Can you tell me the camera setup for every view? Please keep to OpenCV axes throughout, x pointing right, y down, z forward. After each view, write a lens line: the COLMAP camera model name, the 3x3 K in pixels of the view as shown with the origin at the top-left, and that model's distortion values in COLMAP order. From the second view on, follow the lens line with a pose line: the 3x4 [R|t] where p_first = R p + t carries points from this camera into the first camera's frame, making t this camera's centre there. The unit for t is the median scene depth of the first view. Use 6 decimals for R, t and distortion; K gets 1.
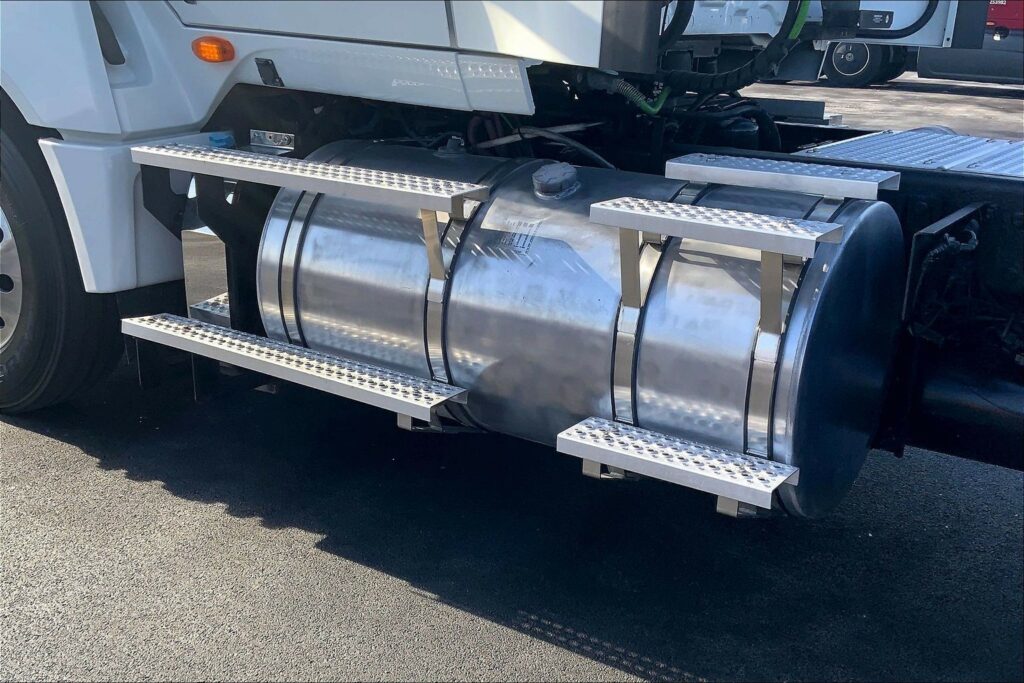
lens RADIAL K [[1032.4, 0, 510.3], [0, 1032.4, 425.4], [0, 0, 1]] dist [-0.002332, -0.010101]
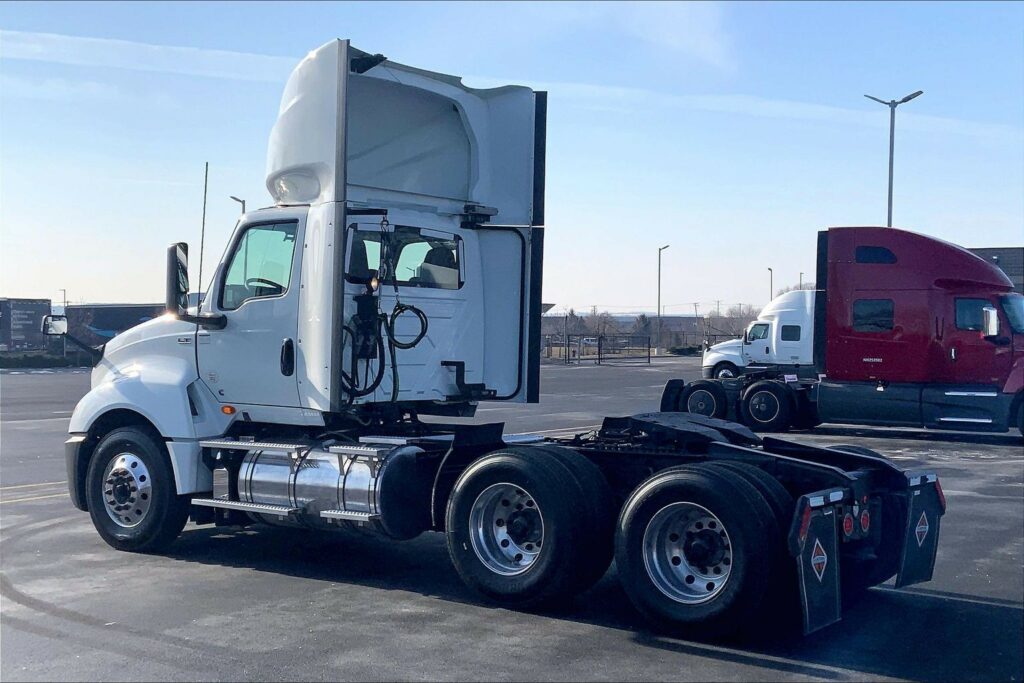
lens RADIAL K [[1379.8, 0, 512.0], [0, 1379.8, 341.5], [0, 0, 1]] dist [-0.014385, 0.011797]
pose [[0.997445, -0.038870, -0.059938, 0.800467], [0.013723, 0.927641, -0.373221, 0.981356], [0.070108, 0.371445, 0.925804, -2.792652]]
